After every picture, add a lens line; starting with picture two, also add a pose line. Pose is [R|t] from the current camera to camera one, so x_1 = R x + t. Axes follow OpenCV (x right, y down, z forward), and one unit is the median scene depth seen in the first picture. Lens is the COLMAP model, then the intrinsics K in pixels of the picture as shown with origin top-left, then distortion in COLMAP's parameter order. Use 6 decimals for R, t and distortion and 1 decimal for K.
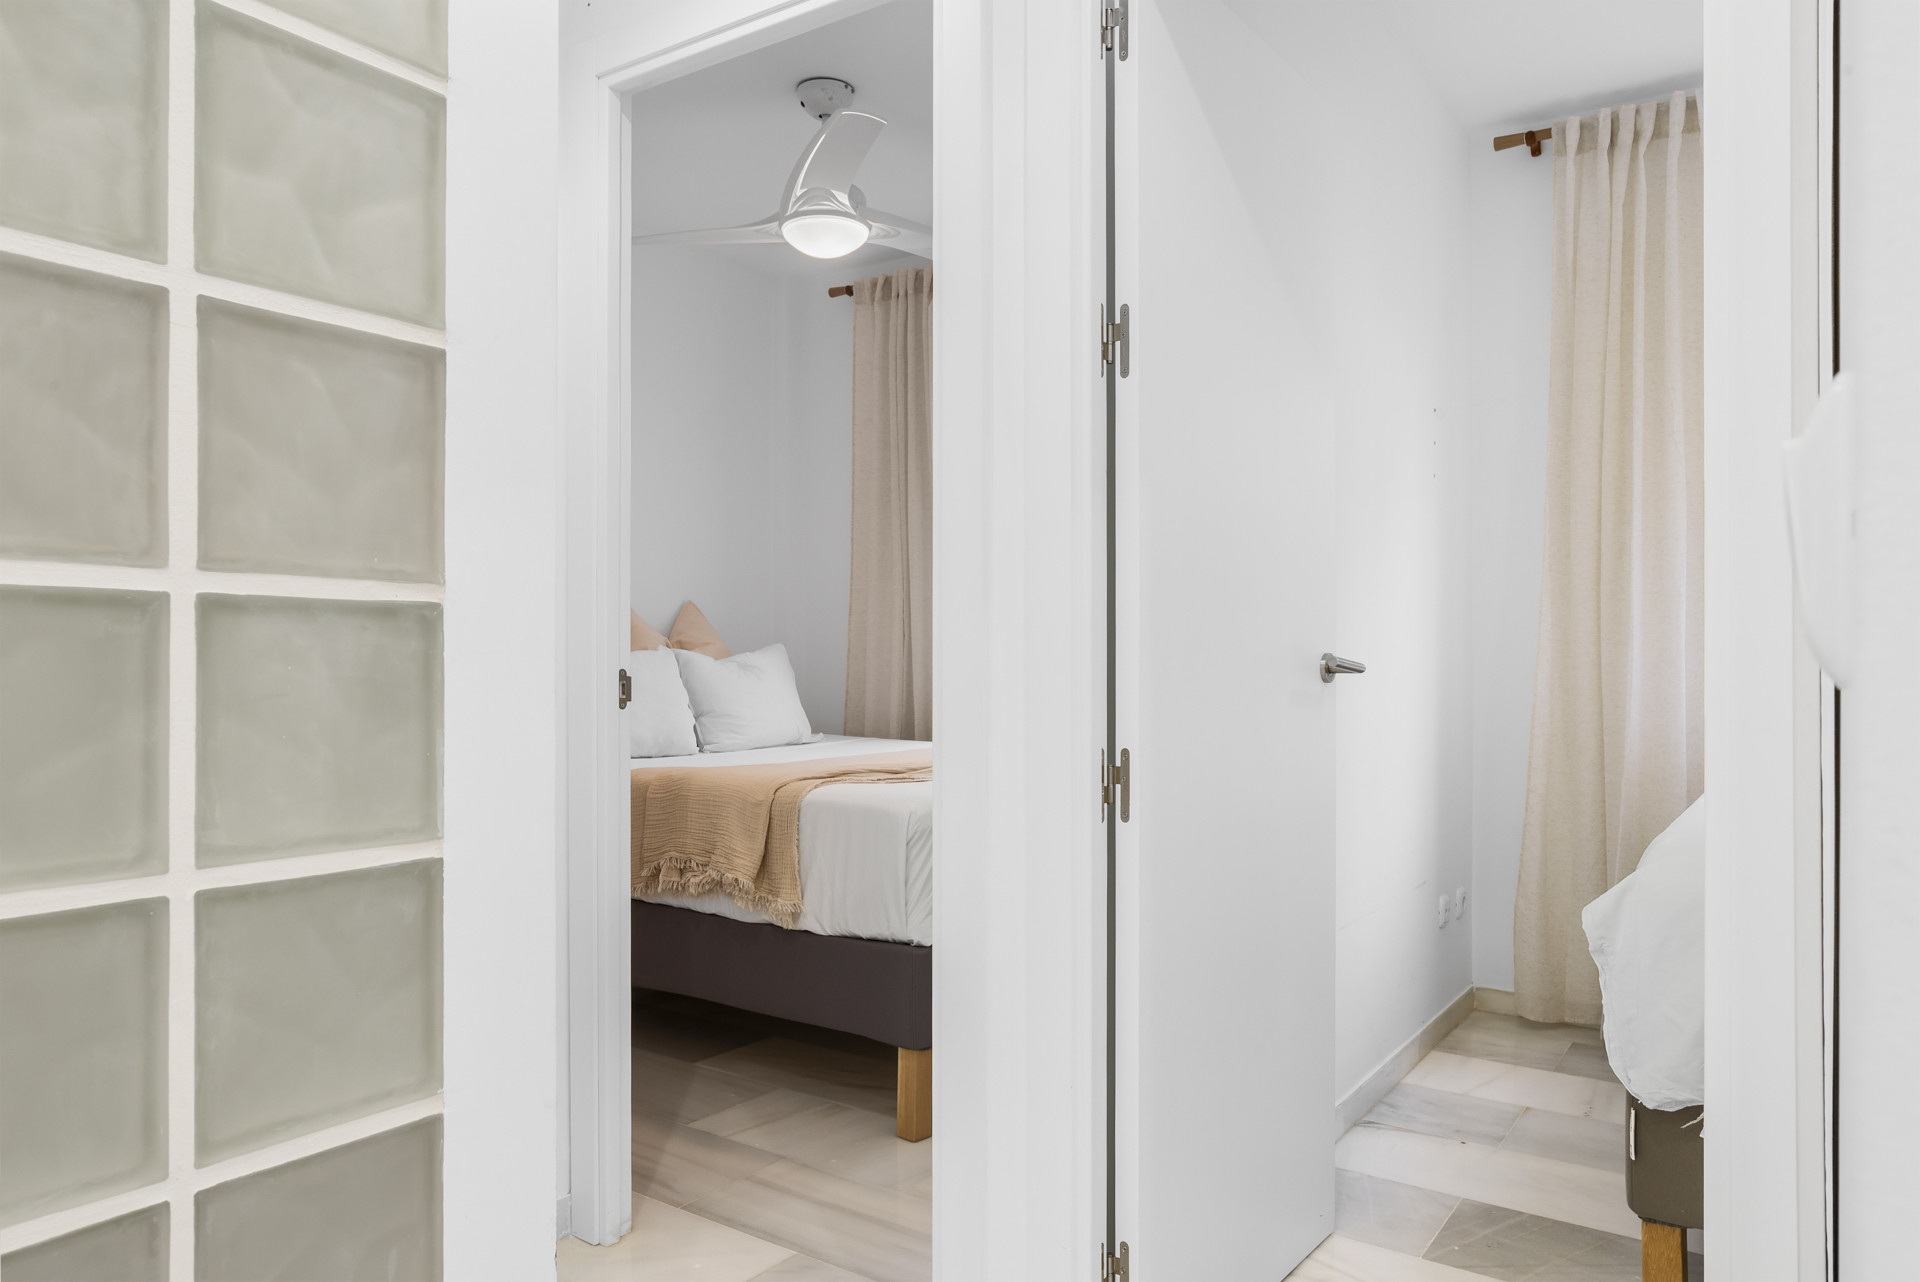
lens RADIAL K [[1303.2, 0, 954.2], [0, 1303.2, 650.2], [0, 0, 1]] dist [0.007426, 0.001926]
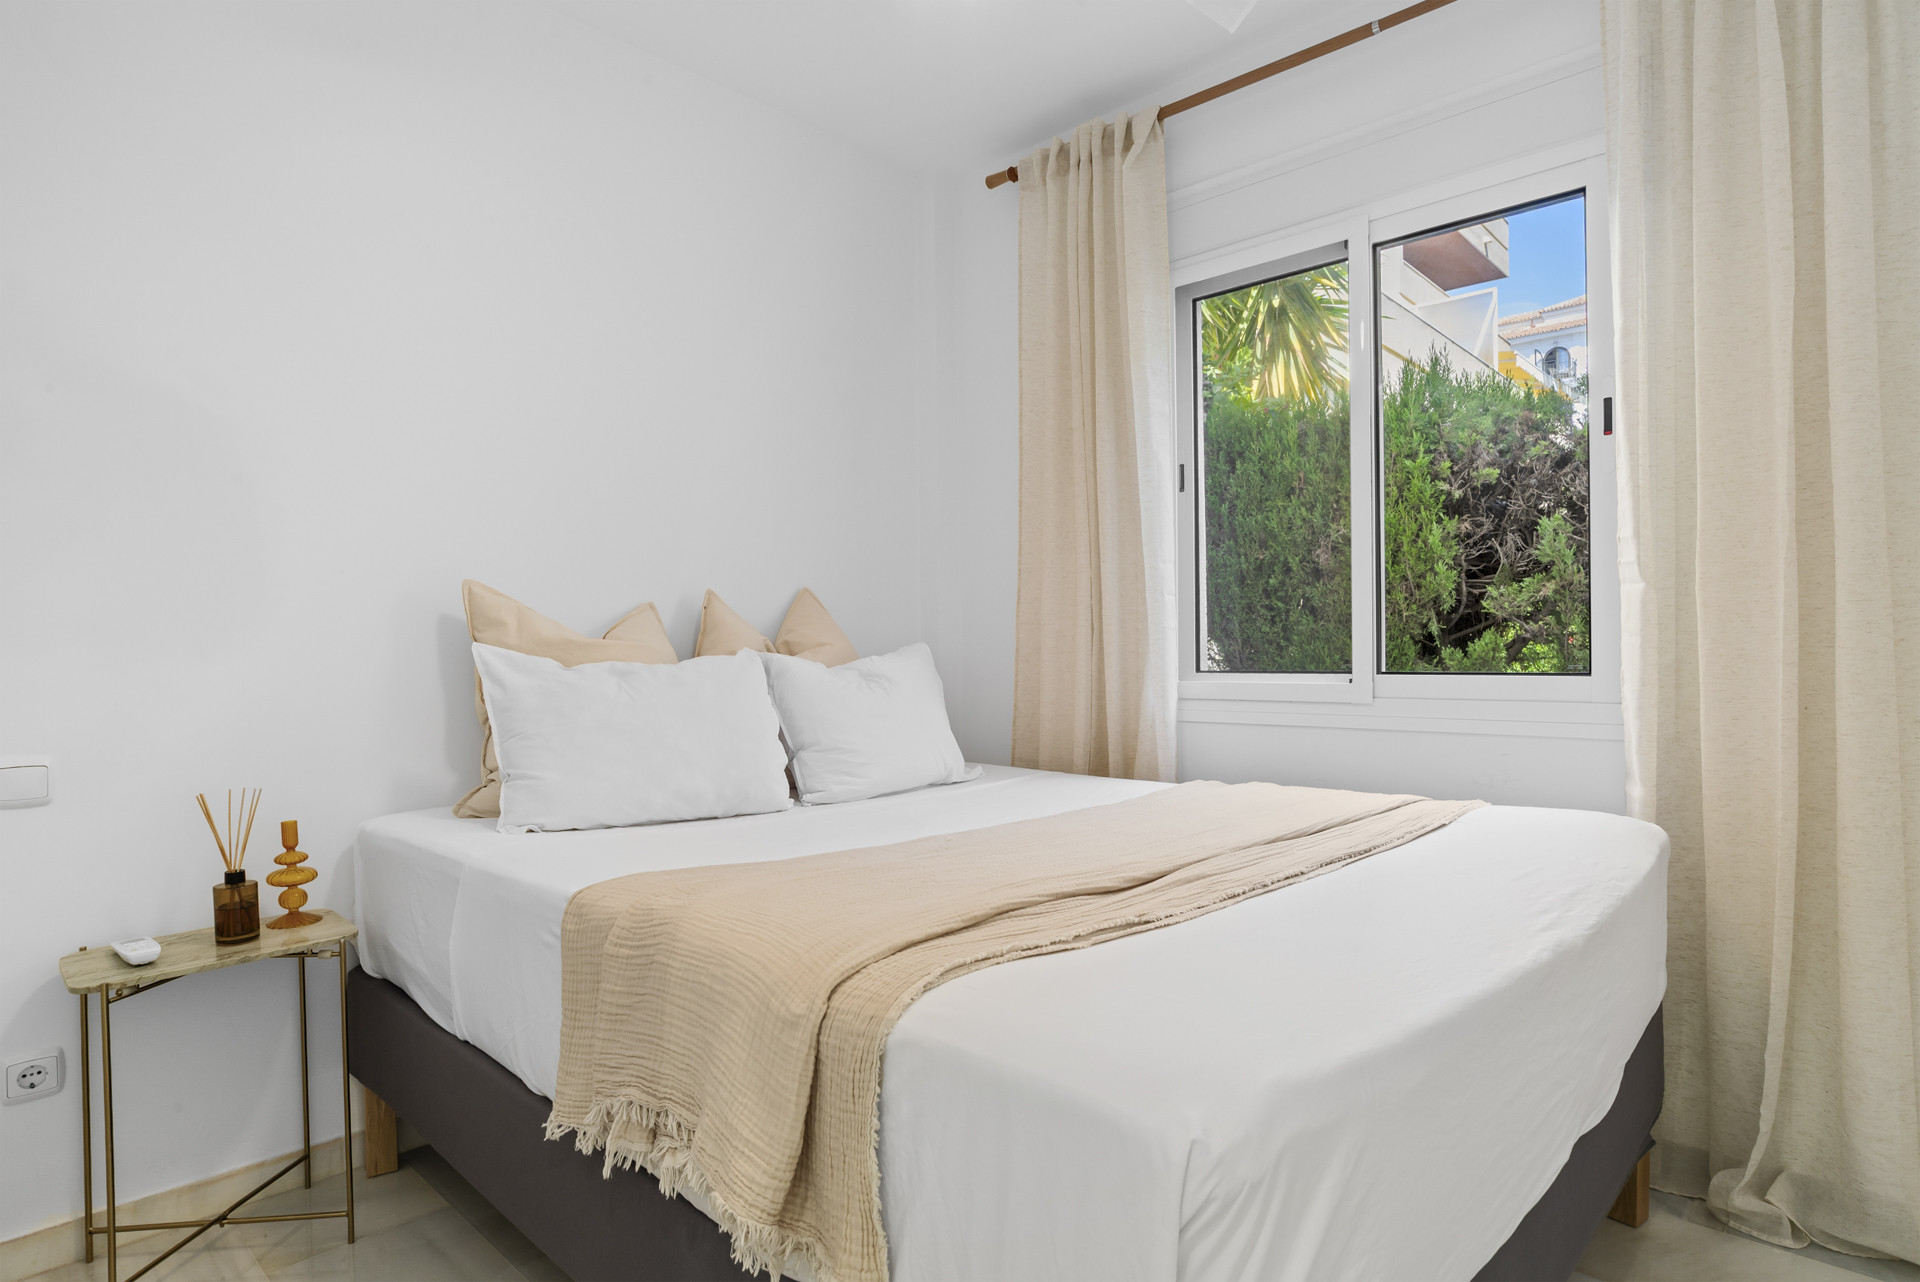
lens RADIAL K [[1003.1, 0, 962.3], [0, 1003.1, 650.3], [0, 0, 1]] dist [-0.050852, 0.023703]
pose [[0.989700, -0.009549, -0.142839, -0.031038], [0.009750, 0.999952, 0.000711, -0.001332], [0.142825, -0.002097, 0.989746, 0.443006]]
